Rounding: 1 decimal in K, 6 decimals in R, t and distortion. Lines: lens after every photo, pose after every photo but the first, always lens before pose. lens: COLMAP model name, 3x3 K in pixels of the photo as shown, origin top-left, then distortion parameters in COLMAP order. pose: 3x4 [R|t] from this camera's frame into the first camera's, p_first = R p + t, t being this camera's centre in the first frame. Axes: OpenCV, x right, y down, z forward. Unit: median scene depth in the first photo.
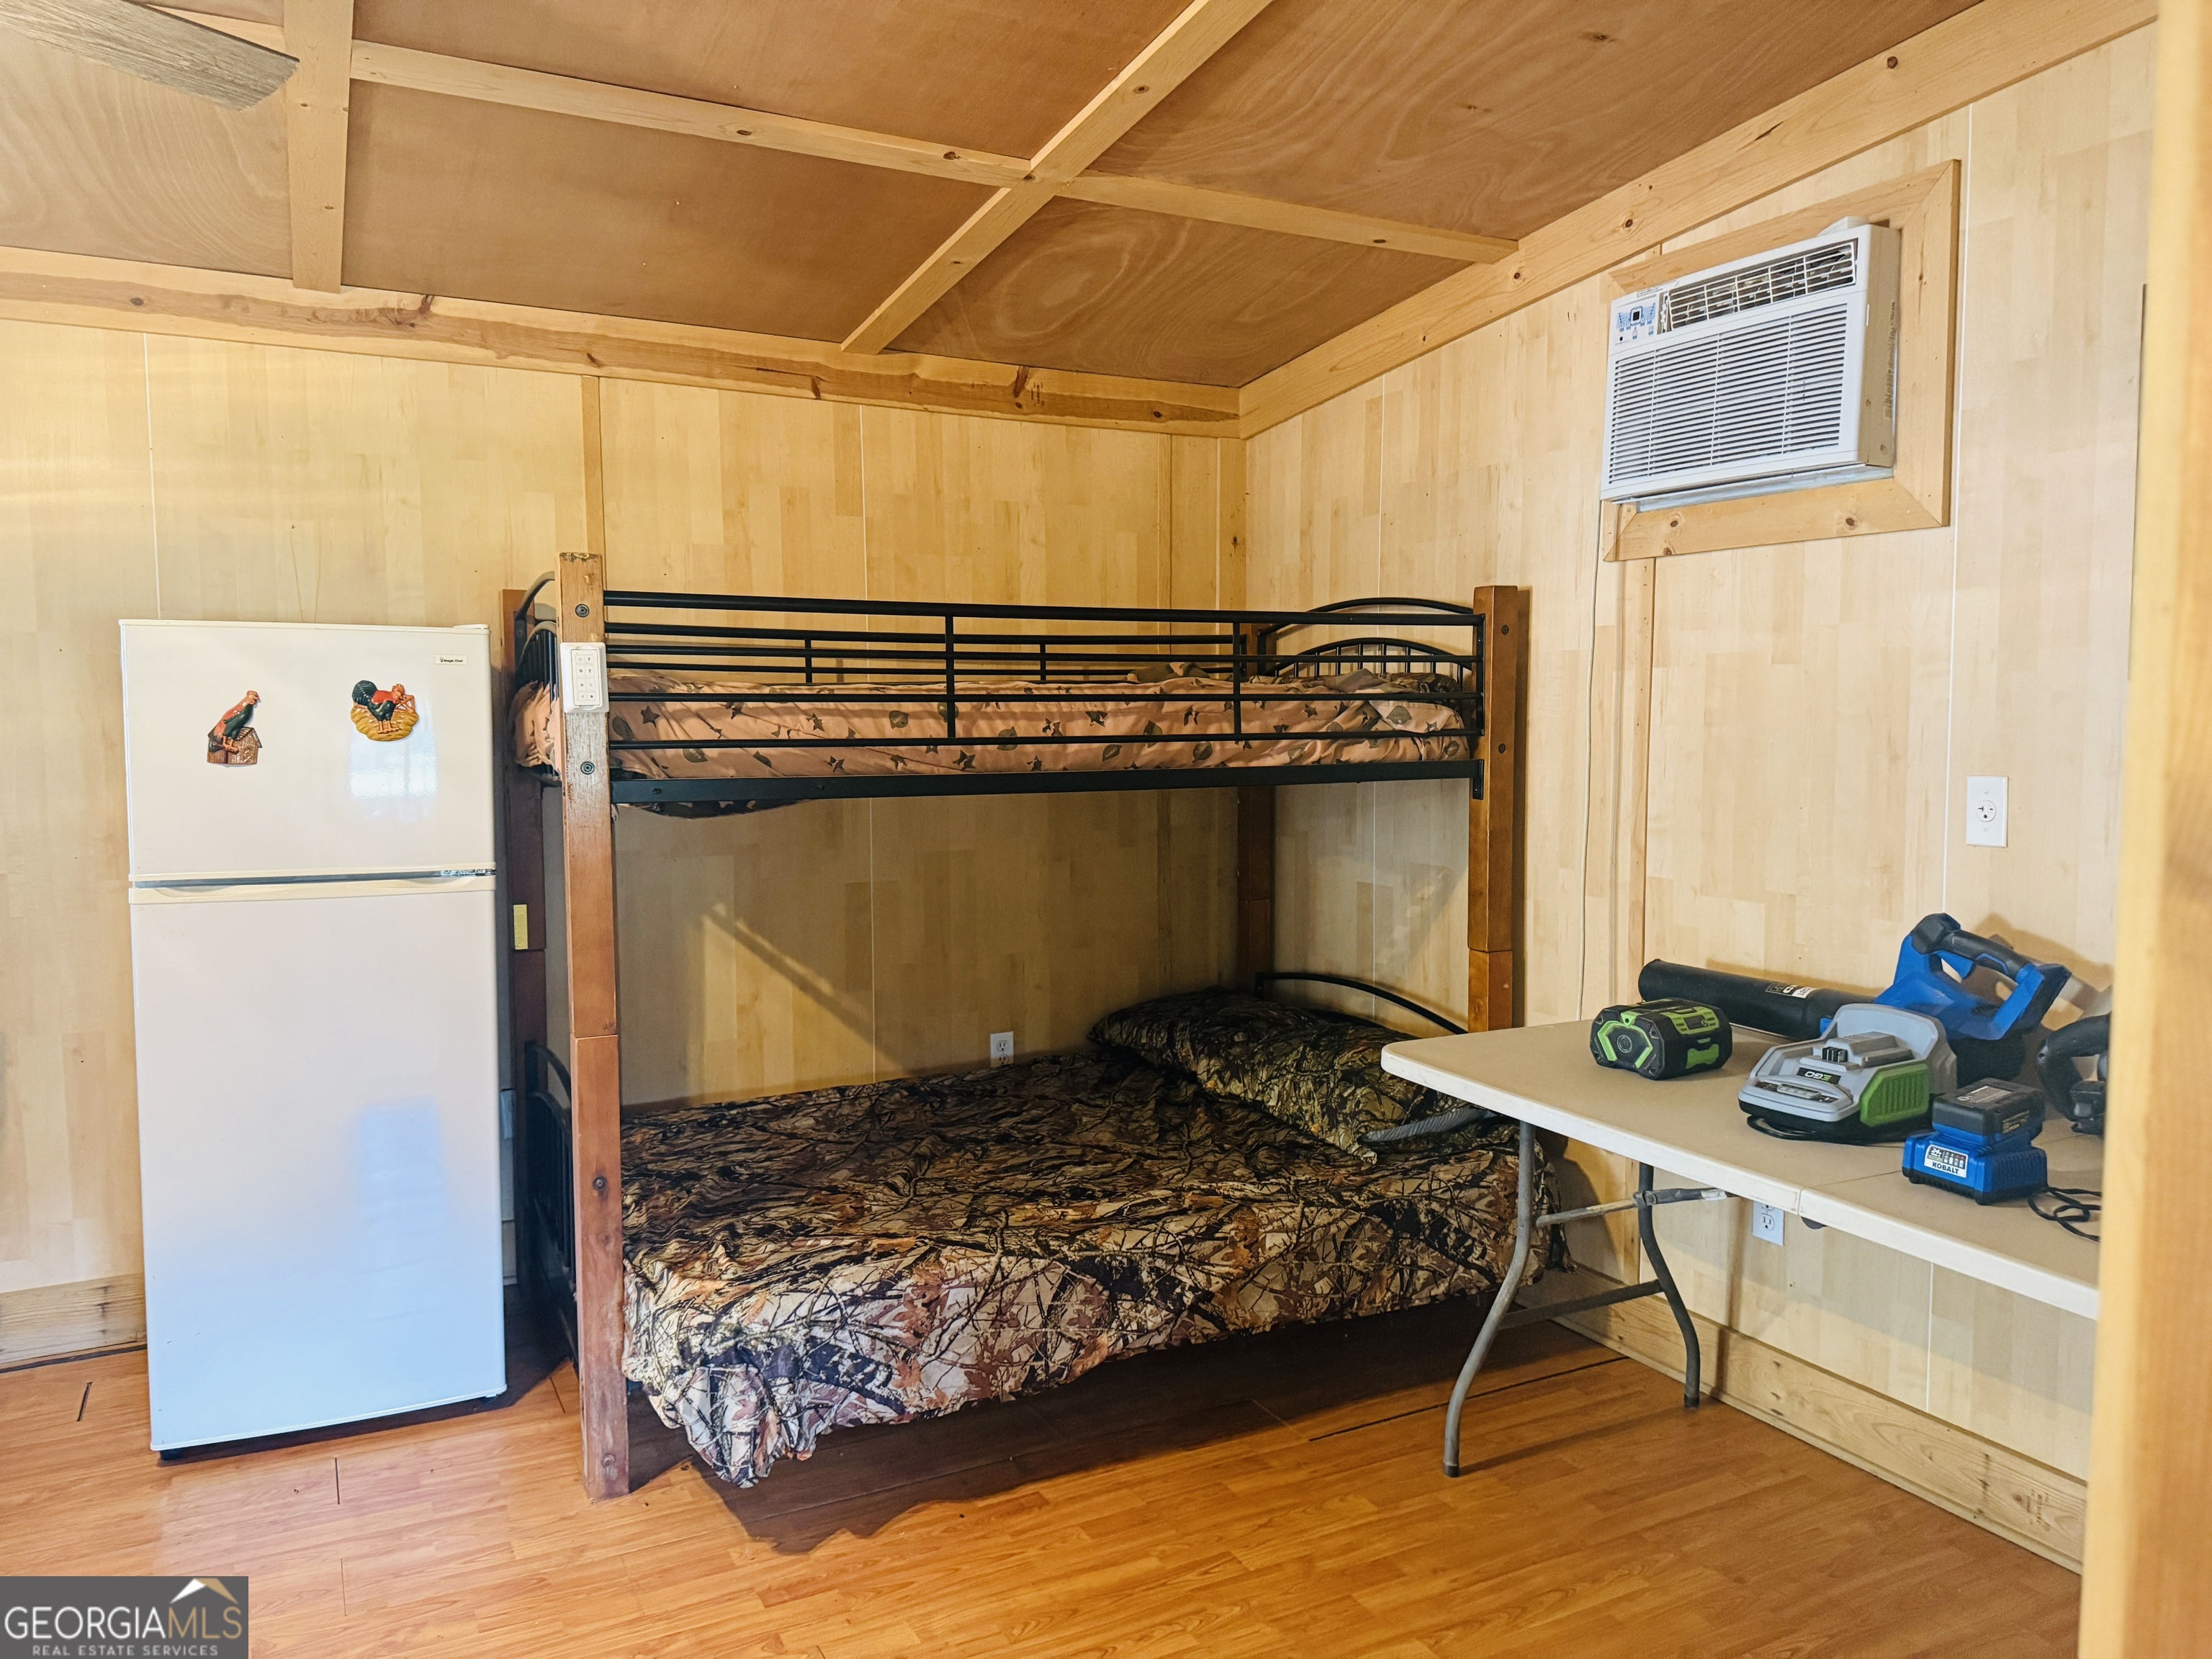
lens RADIAL K [[1575.4, 0, 1101.8], [0, 1575.4, 823.7], [0, 0, 1]] dist [0.060850, -0.072319]
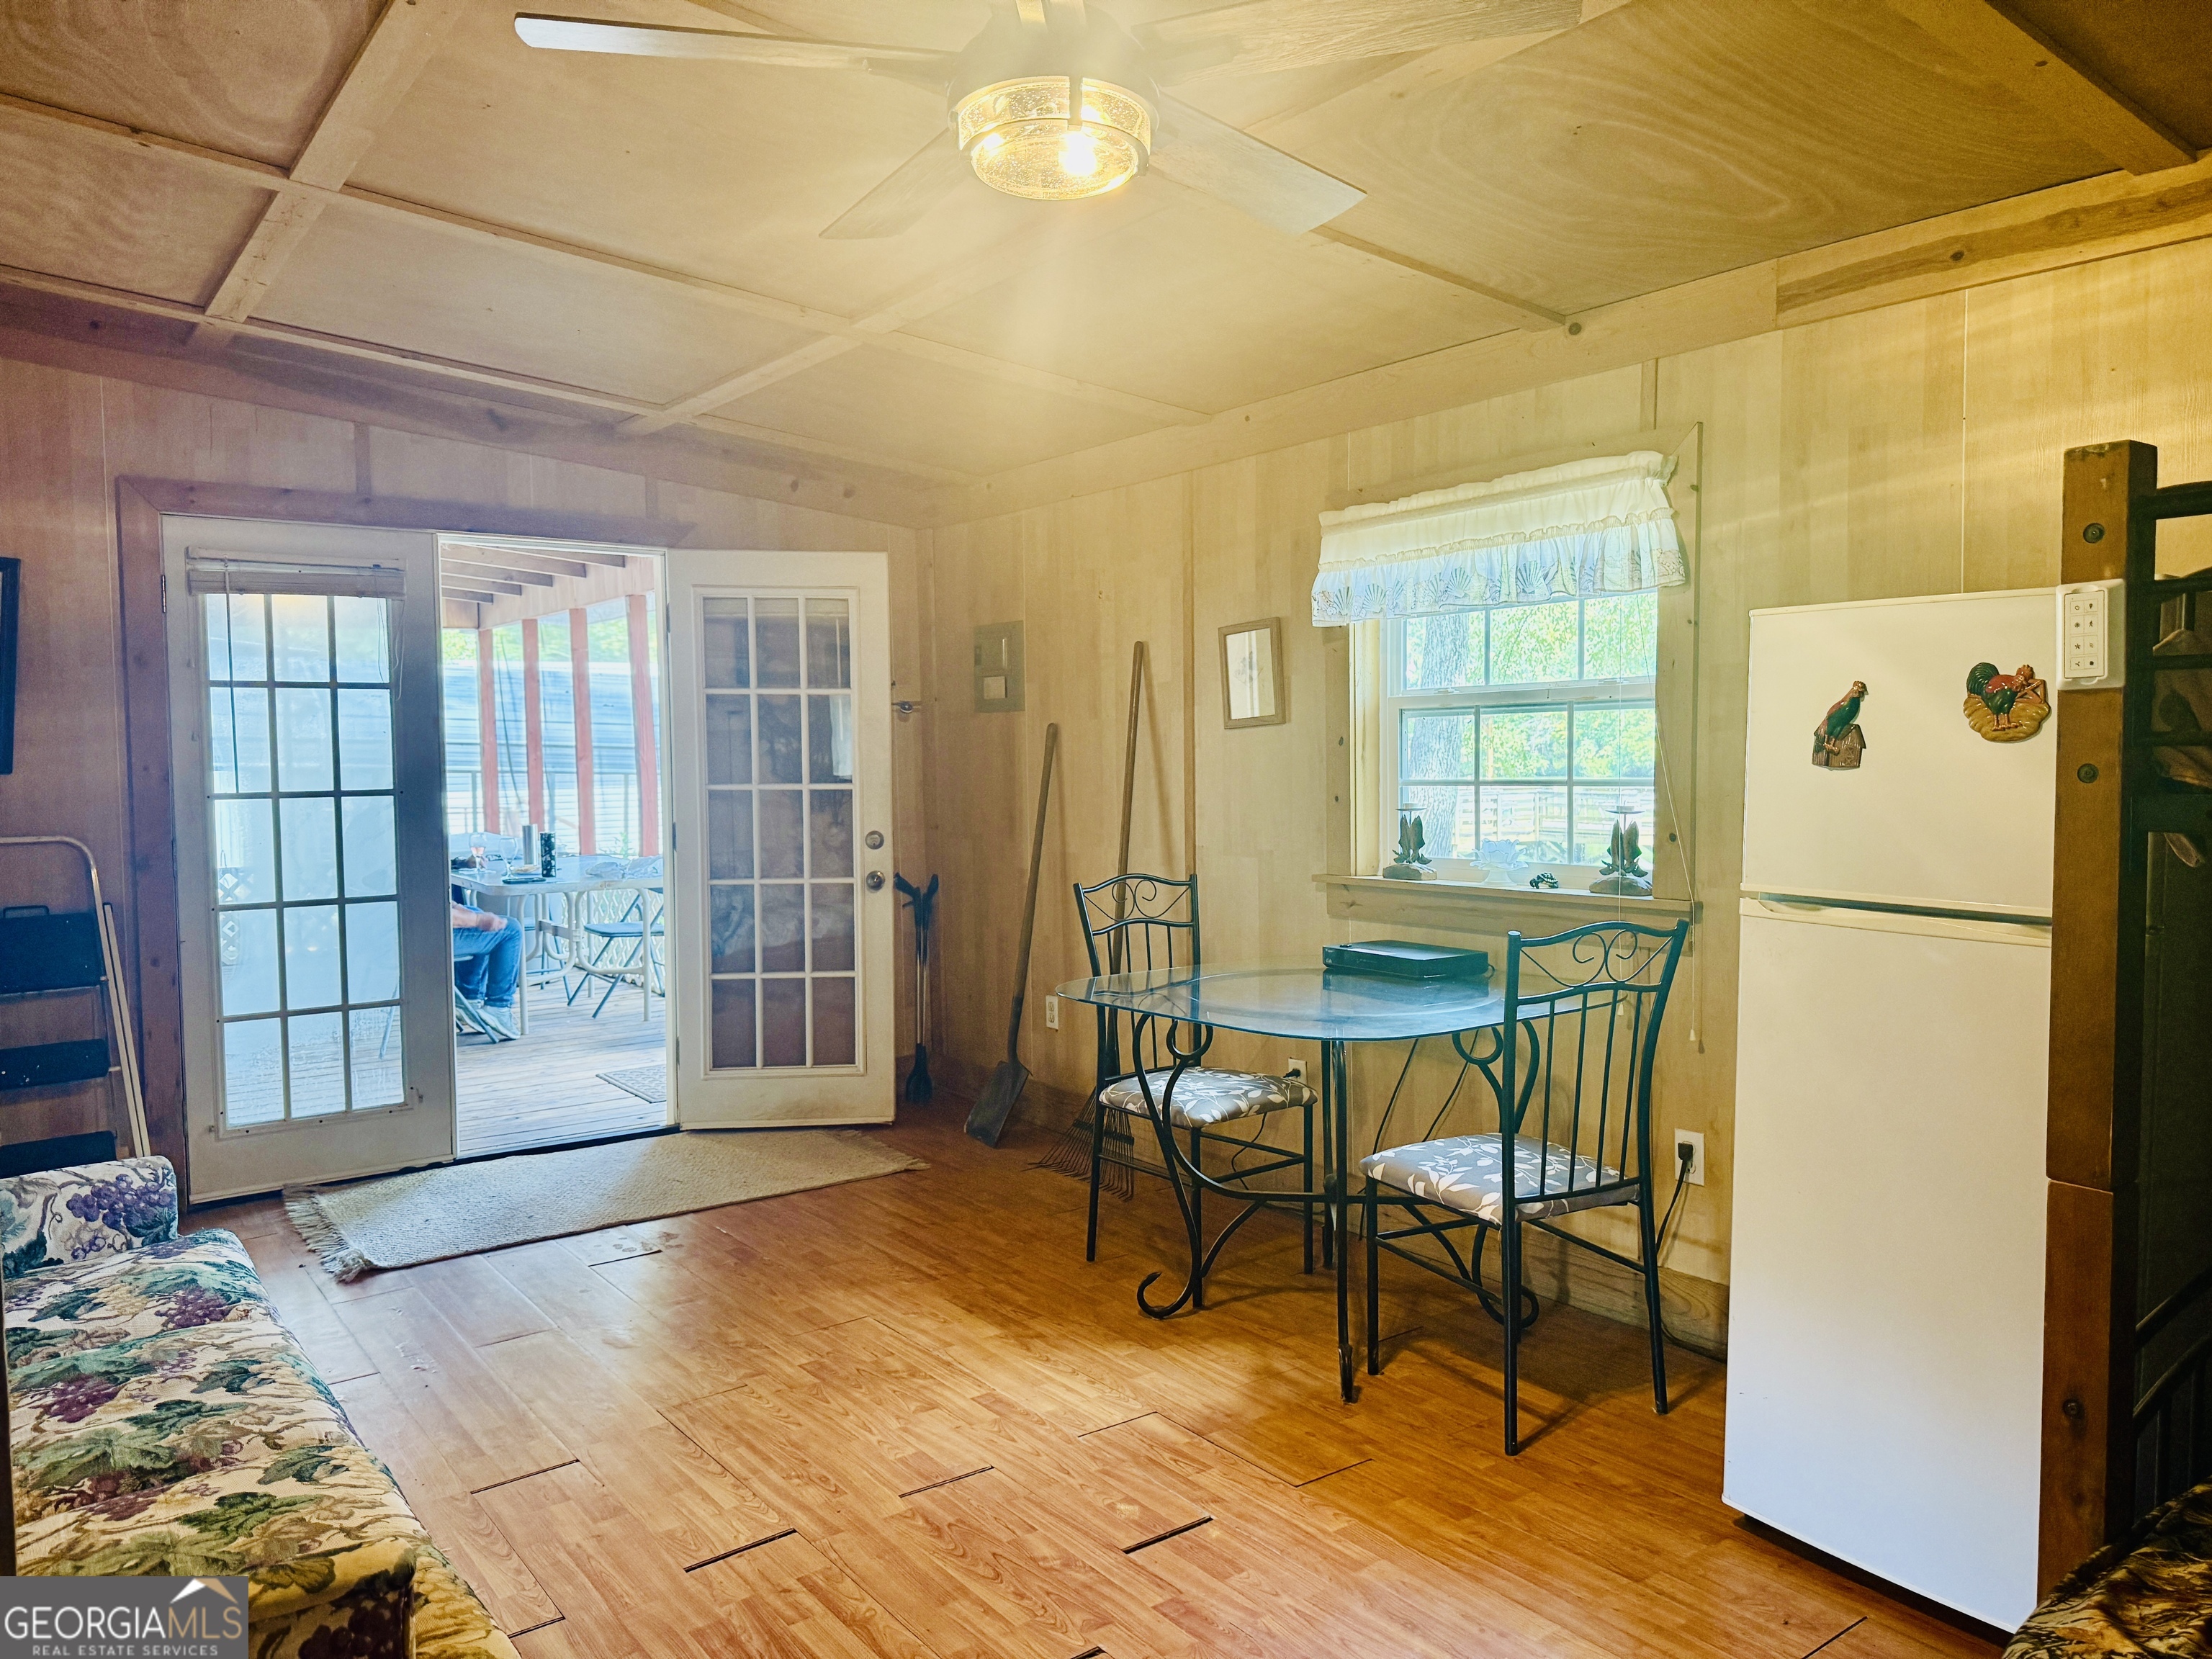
lens RADIAL K [[1575.4, 0, 1106.7], [0, 1575.4, 828.9], [0, 0, 1]] dist [0.060850, -0.072319]
pose [[0.156805, 0.047525, -0.986485, 0.248414], [-0.073108, 0.996660, 0.036394, -0.006229], [0.984920, 0.066413, 0.159755, 0.470217]]
